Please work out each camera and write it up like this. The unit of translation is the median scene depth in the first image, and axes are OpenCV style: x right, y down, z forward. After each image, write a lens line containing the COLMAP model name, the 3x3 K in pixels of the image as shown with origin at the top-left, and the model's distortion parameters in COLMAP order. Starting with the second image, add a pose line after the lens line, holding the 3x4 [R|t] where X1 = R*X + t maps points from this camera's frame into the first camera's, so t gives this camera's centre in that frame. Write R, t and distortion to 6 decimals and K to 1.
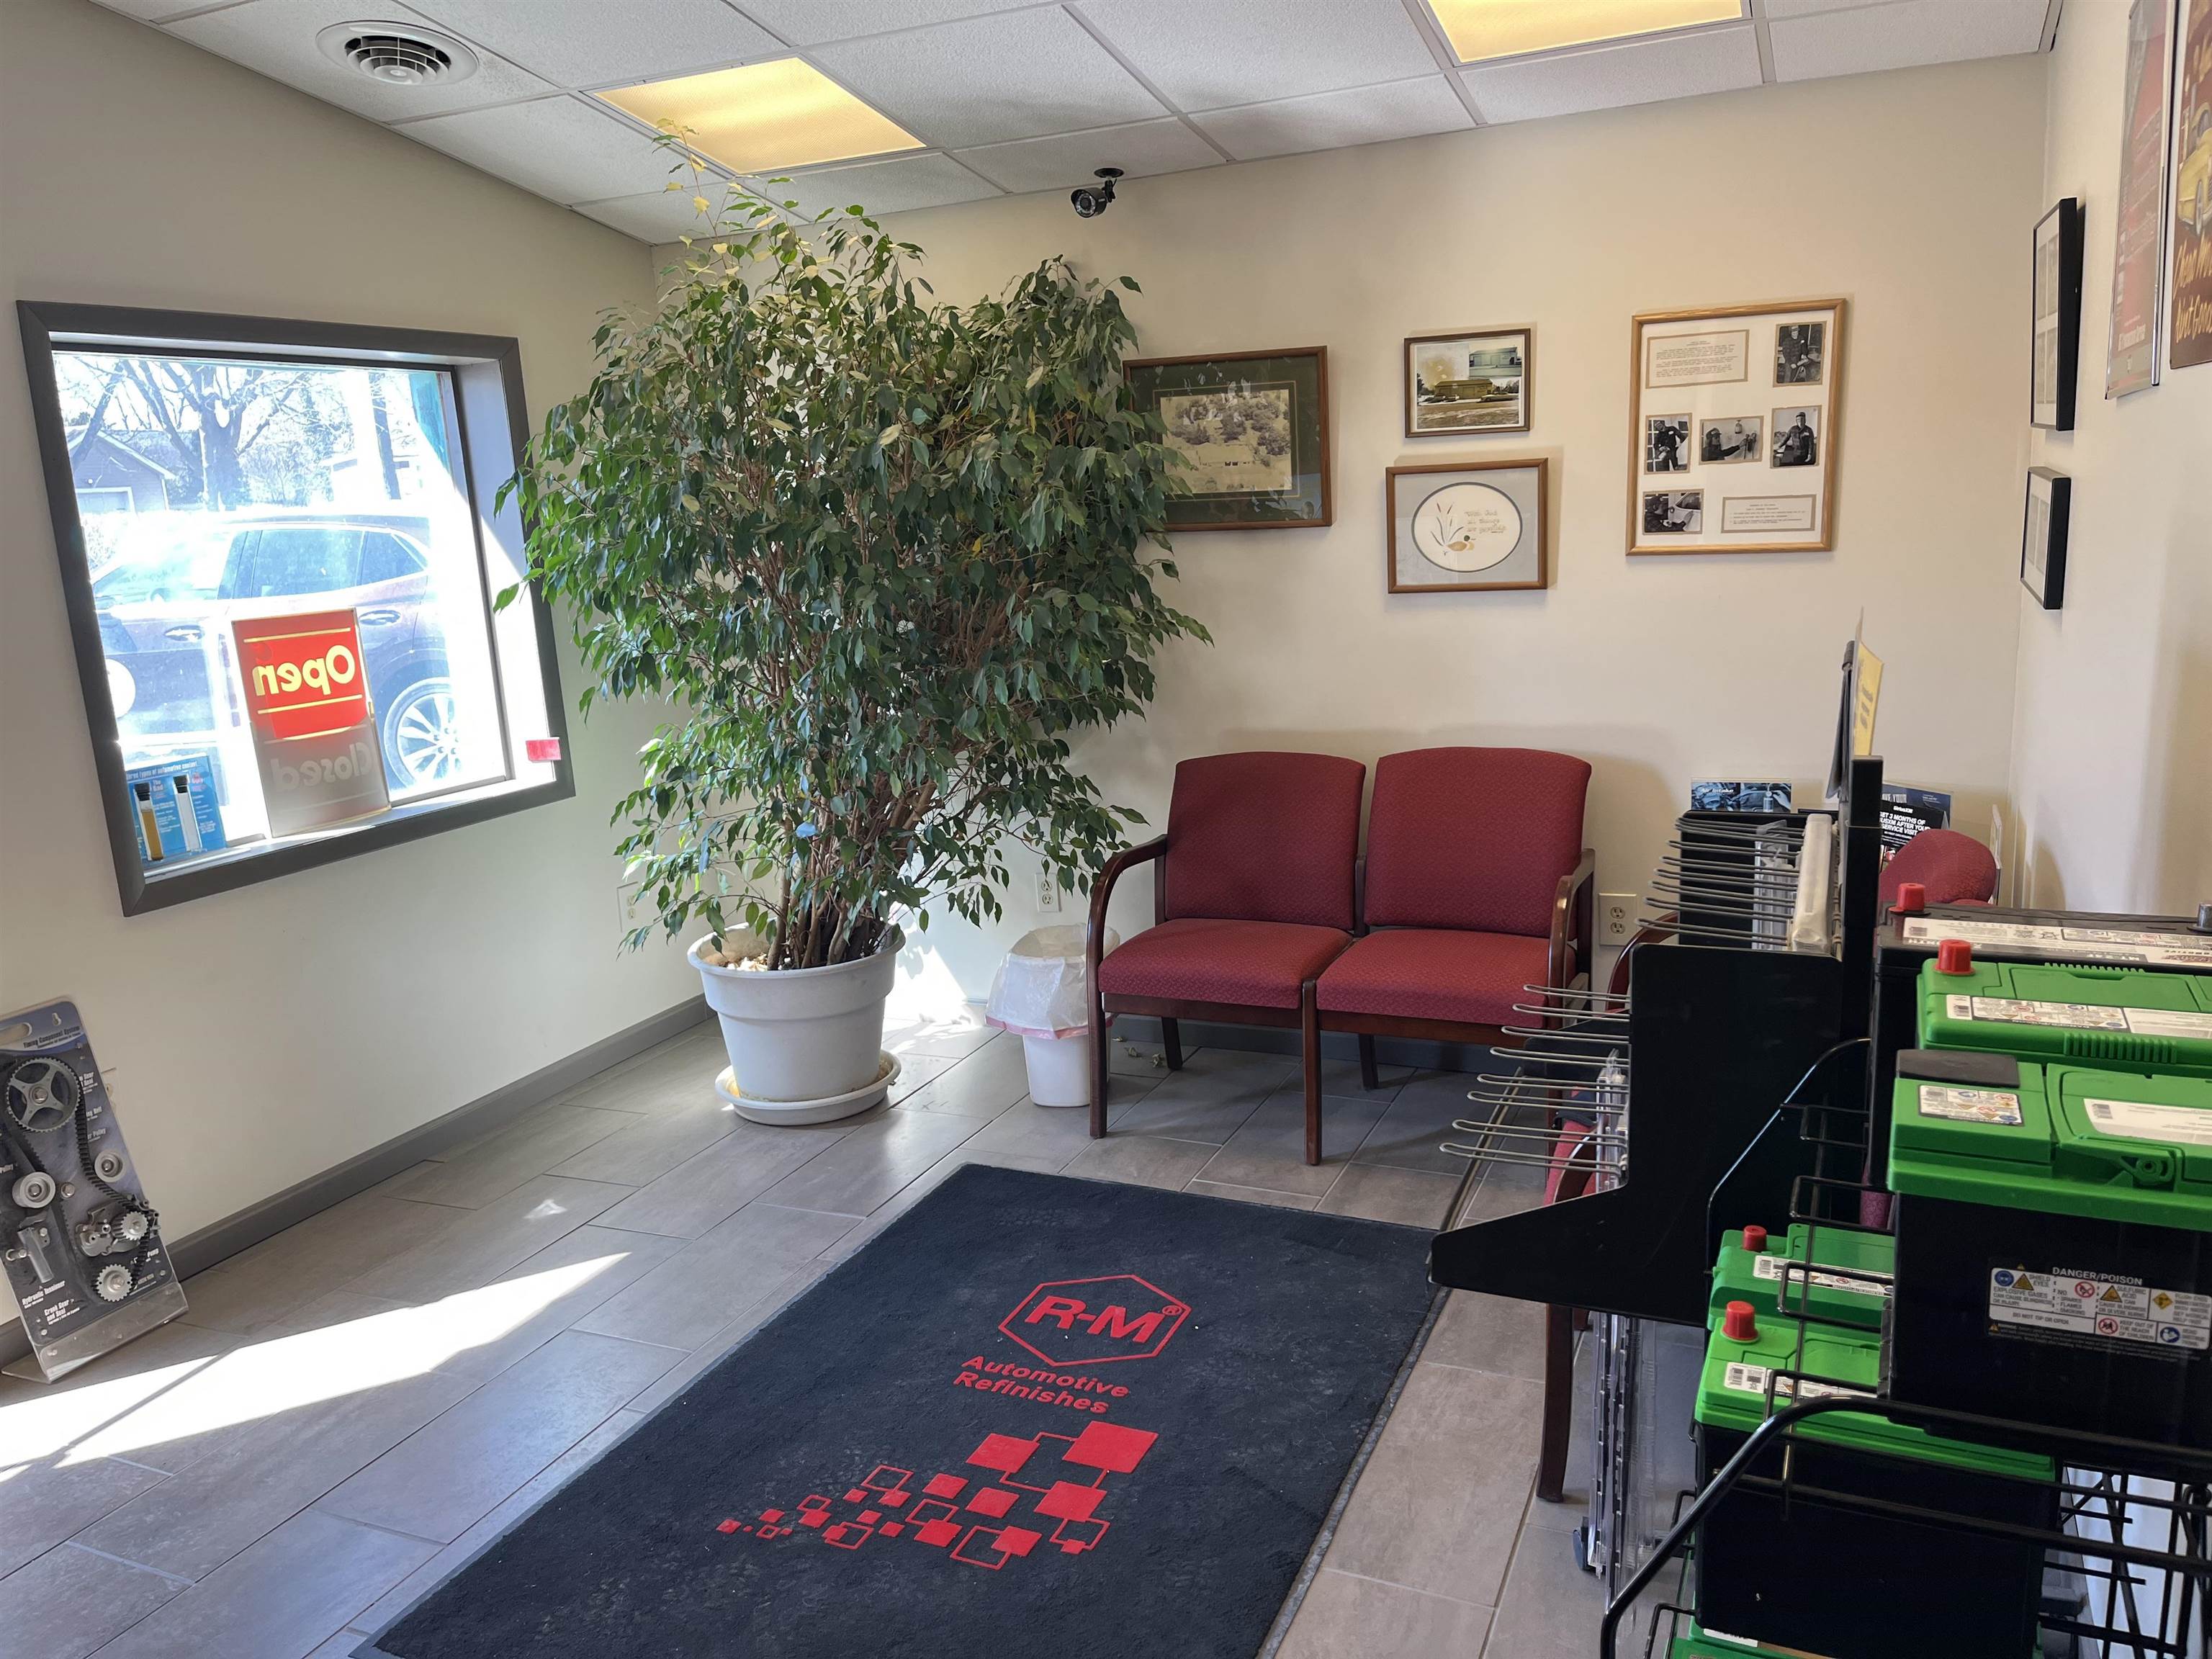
lens RADIAL K [[1682.7, 0, 1105.2], [0, 1682.7, 842.1], [0, 0, 1]] dist [0.050607, -0.071811]
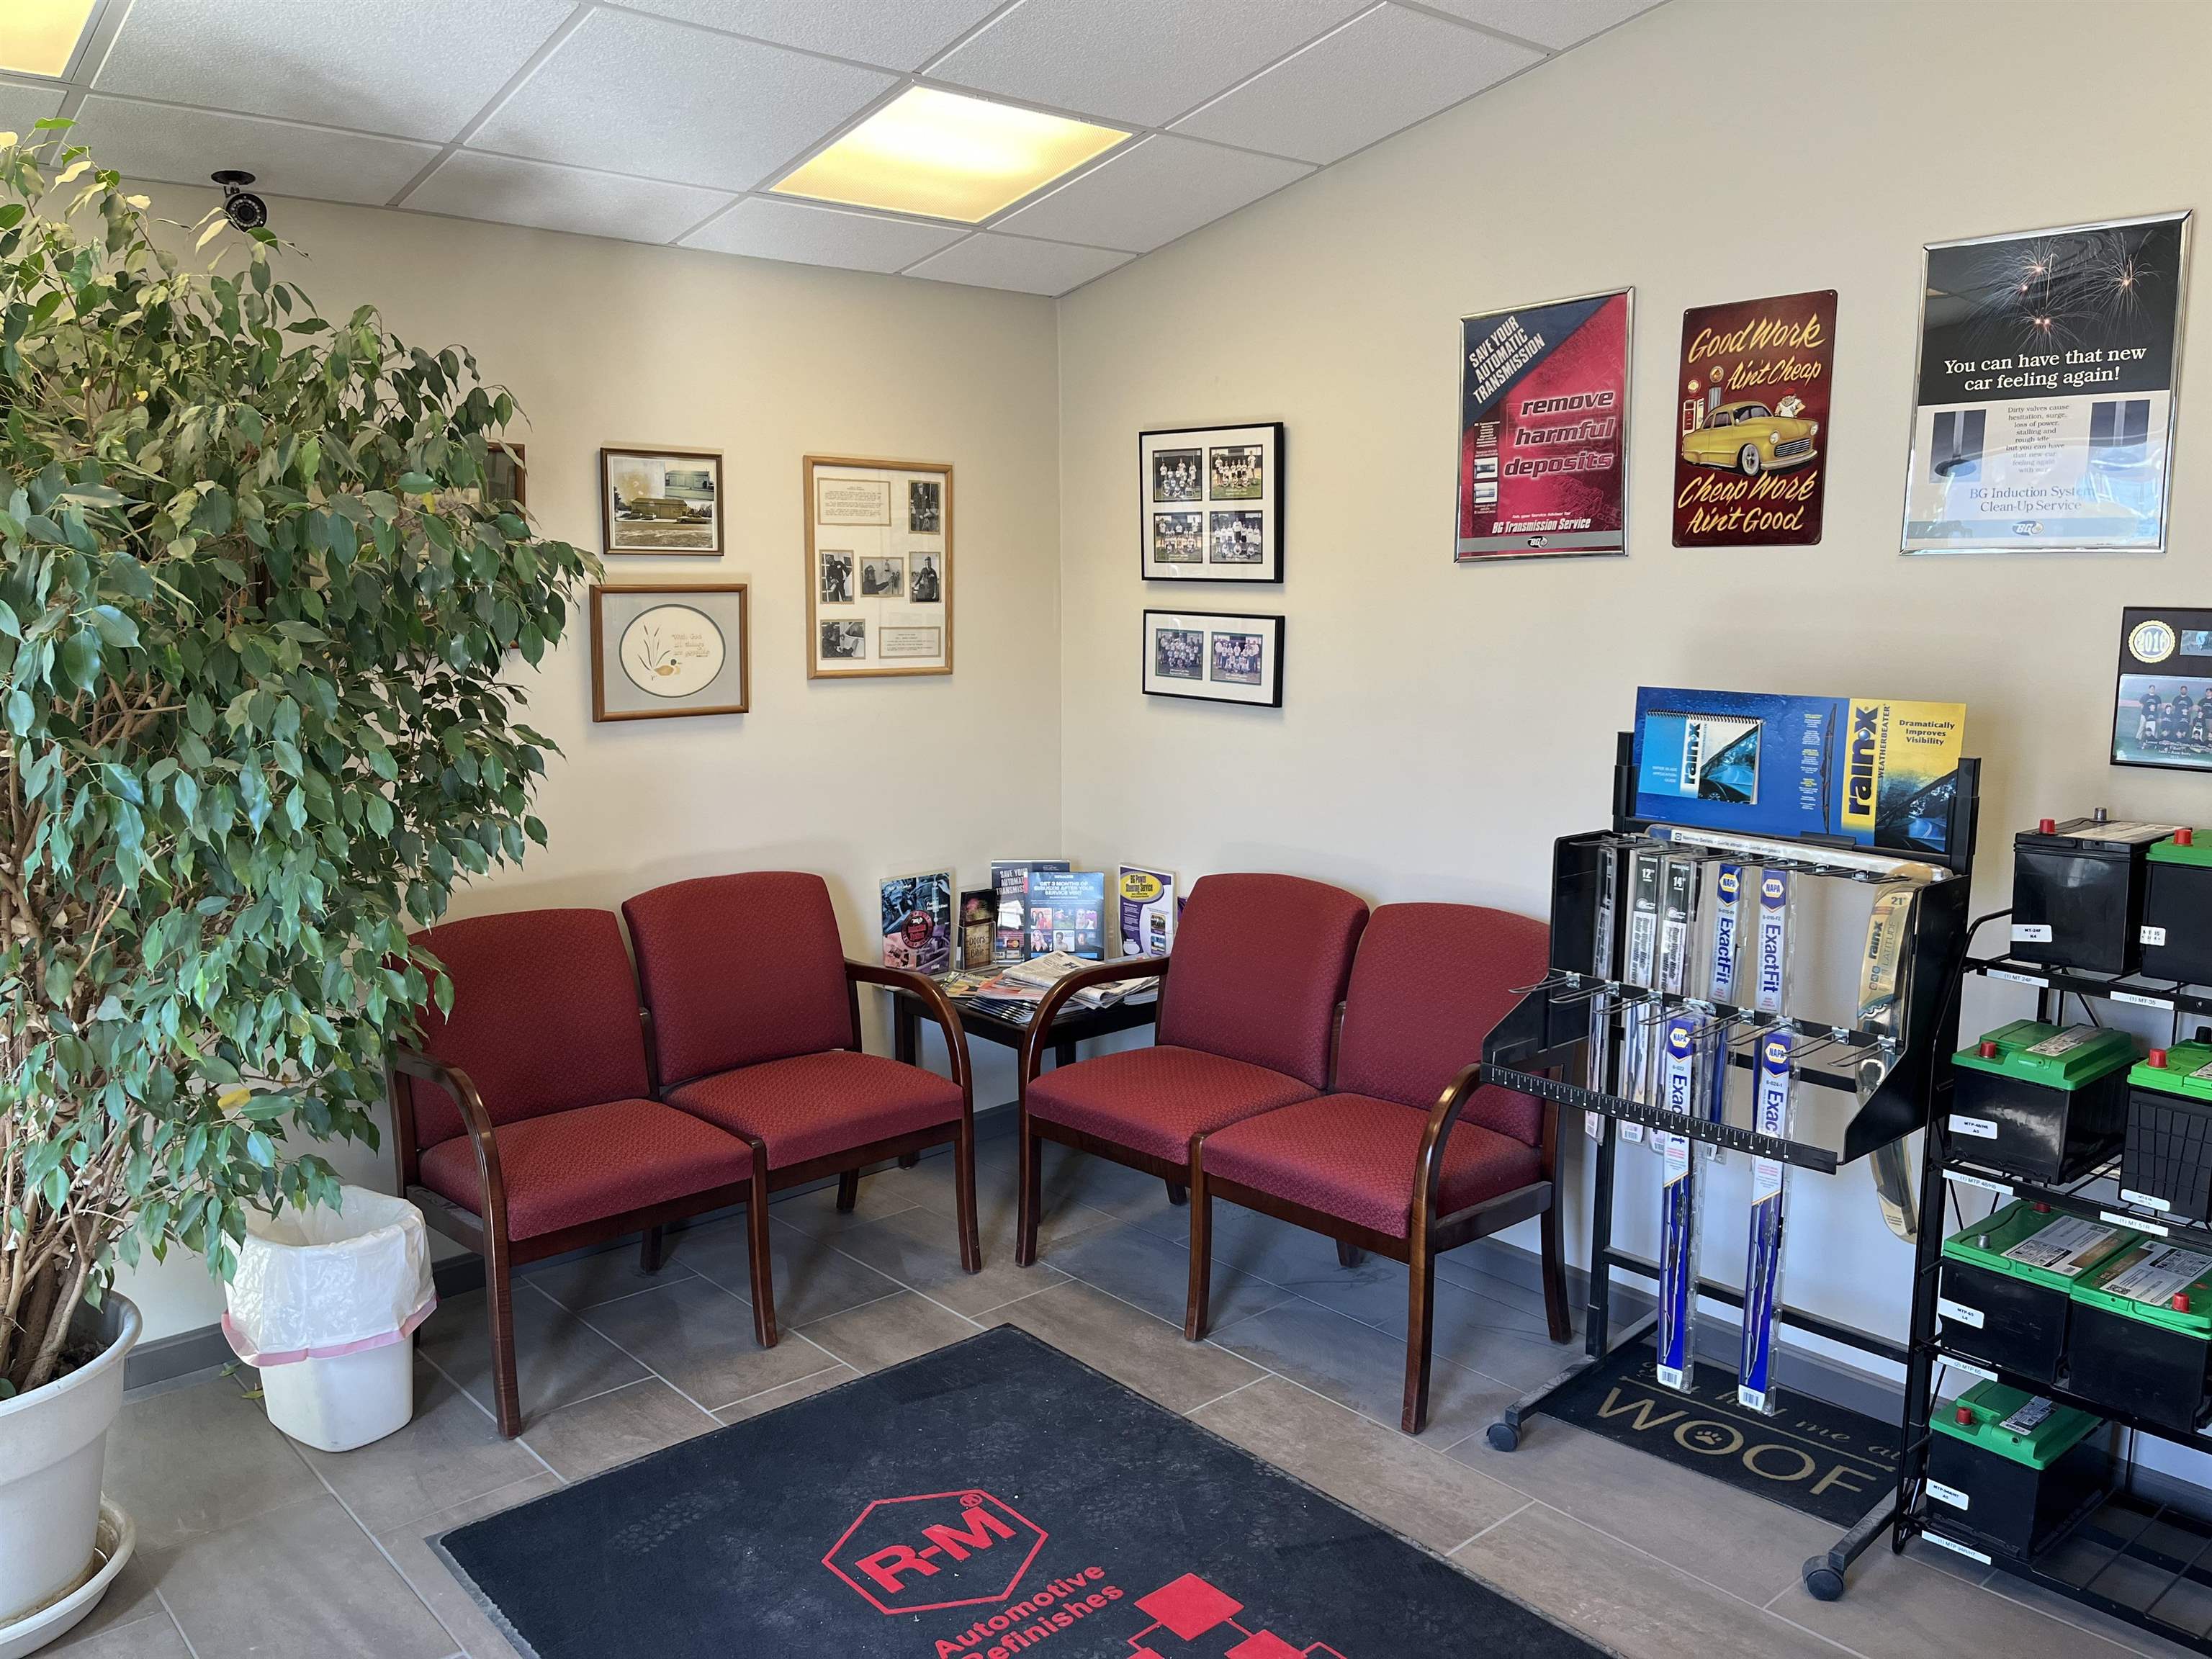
lens RADIAL K [[1682.7, 0, 1101.5], [0, 1682.7, 836.9], [0, 0, 1]] dist [0.050607, -0.071811]
pose [[0.407656, -0.089691, 0.908720, -0.593258], [0.171020, 0.985054, 0.020504, -0.063897], [-0.896977, 0.147051, 0.416902, 0.420414]]
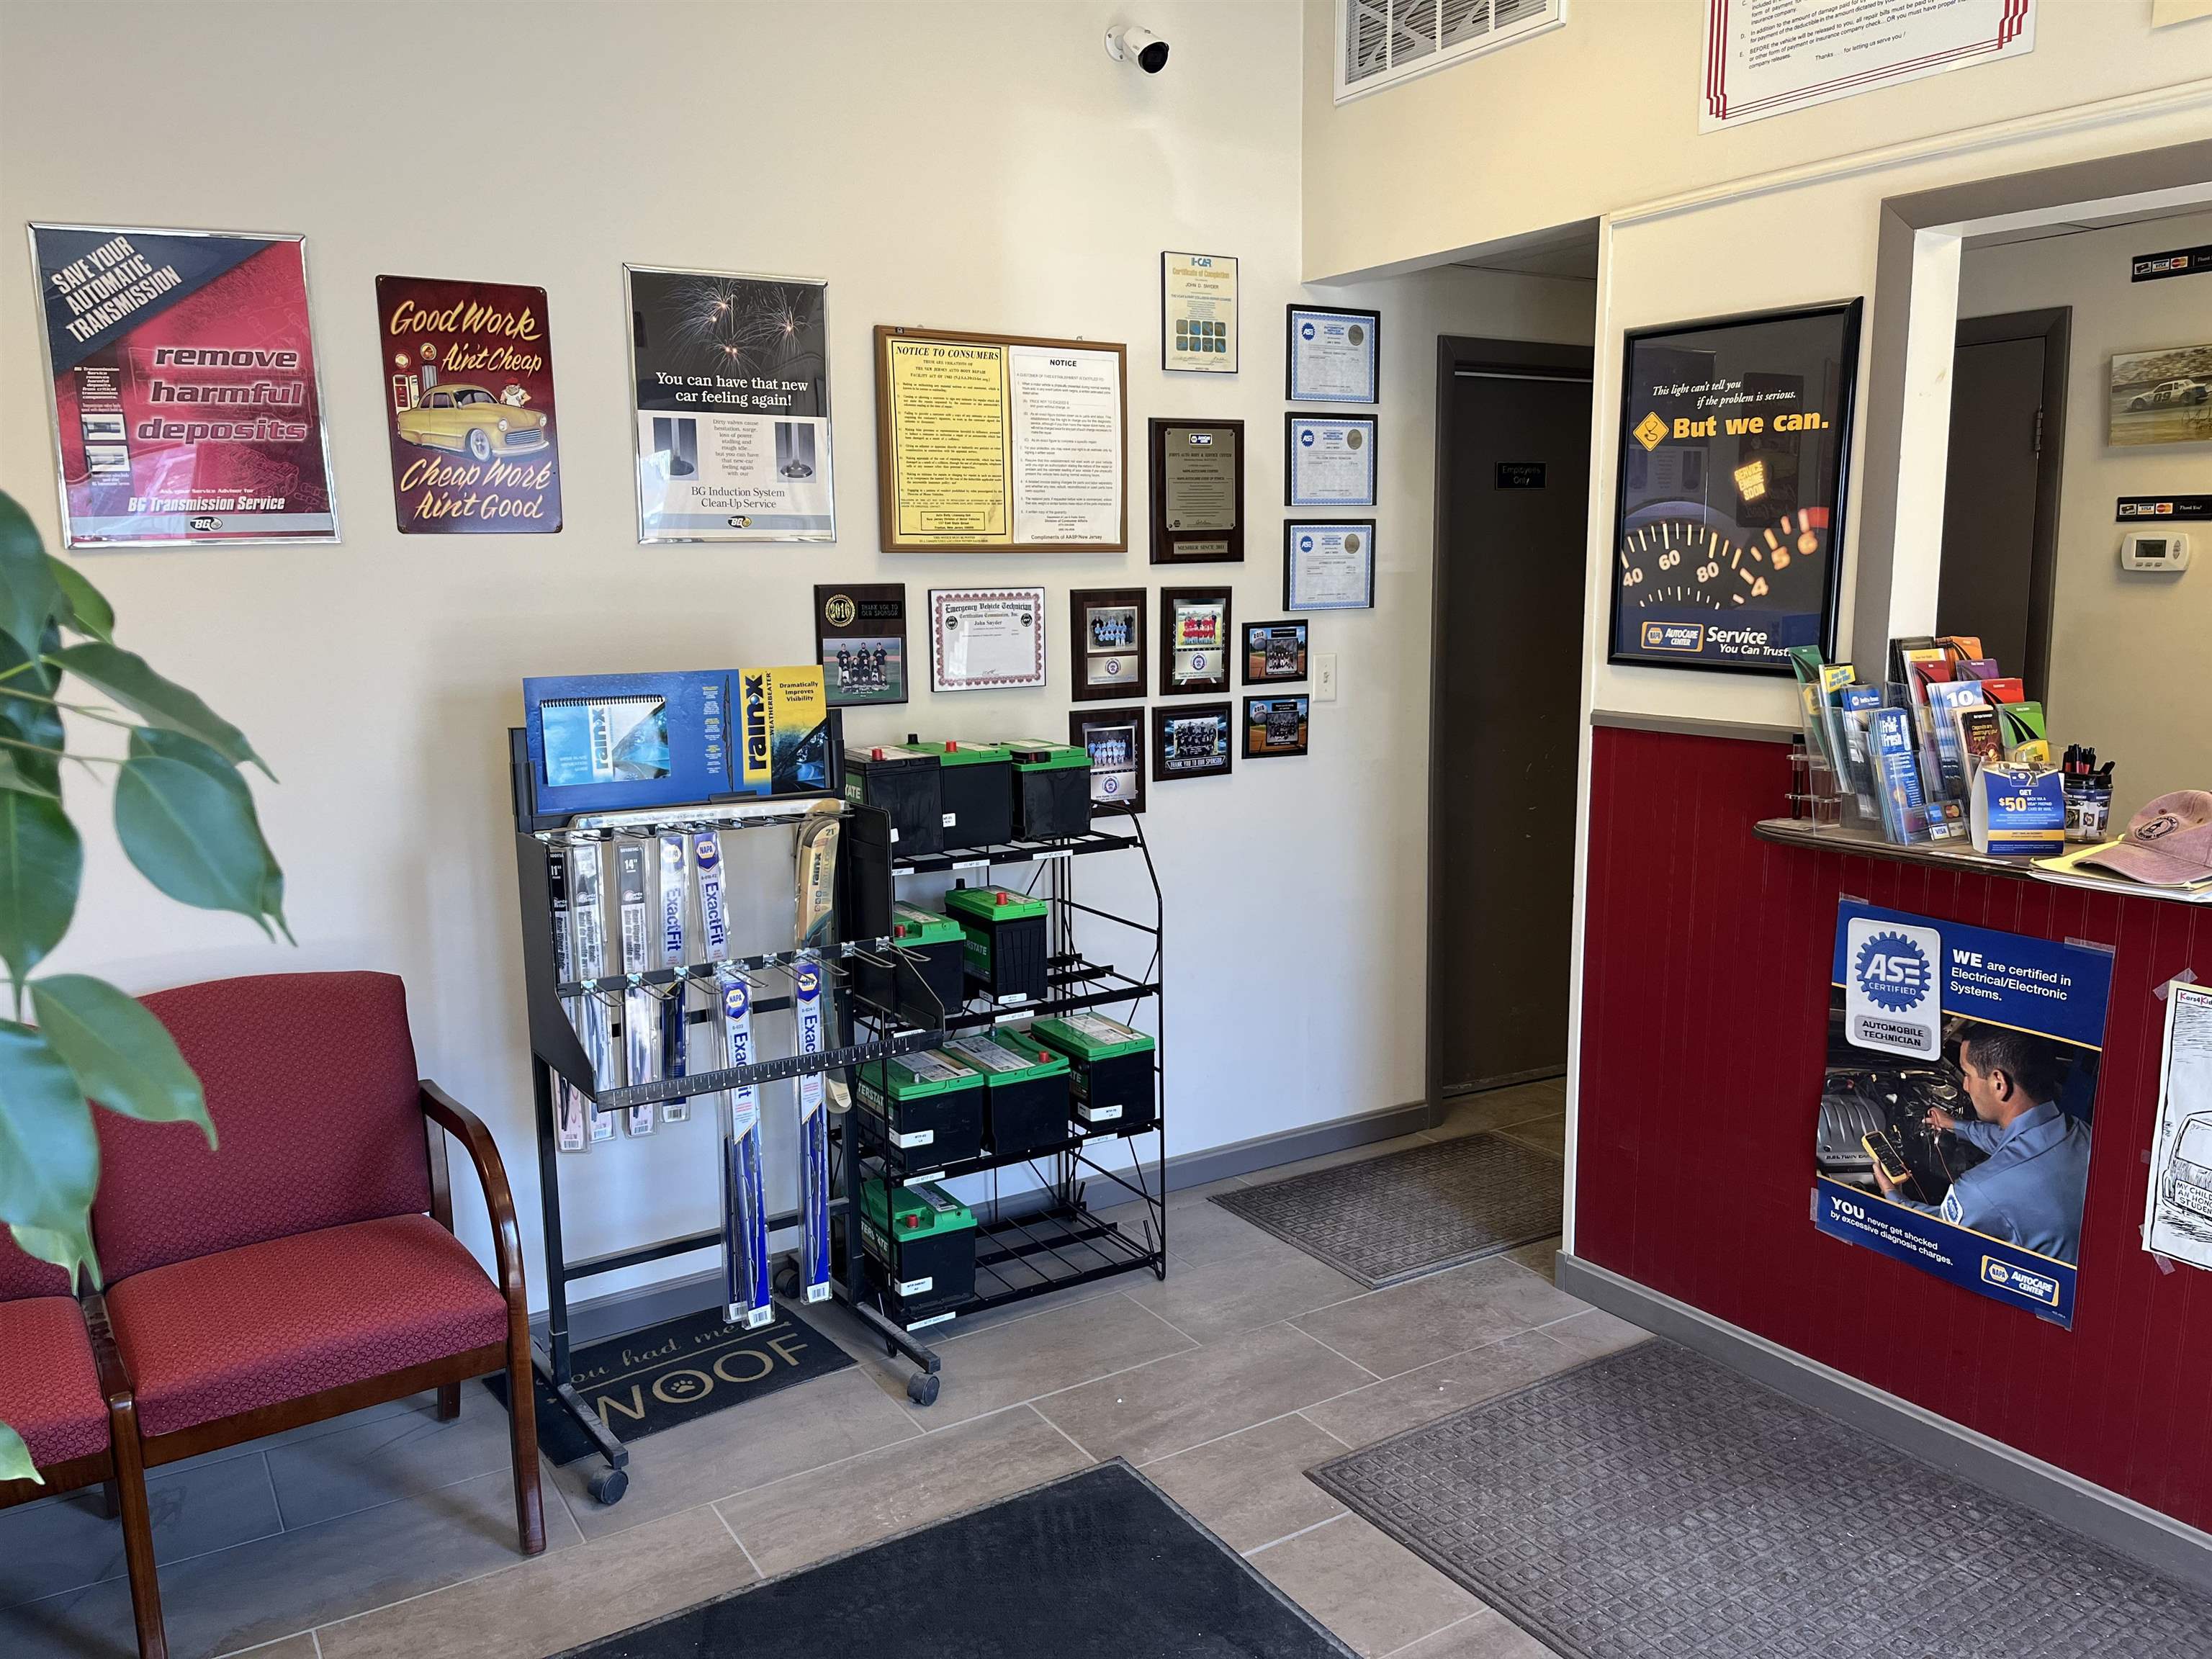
lens RADIAL K [[1682.7, 0, 1104.8], [0, 1682.7, 831.9], [0, 0, 1]] dist [0.050607, -0.071811]
pose [[-0.840077, -0.022626, 0.541994, -0.394754], [0.169088, 0.938431, 0.301258, -0.192192], [-0.515441, 0.344725, -0.784529, 0.991915]]
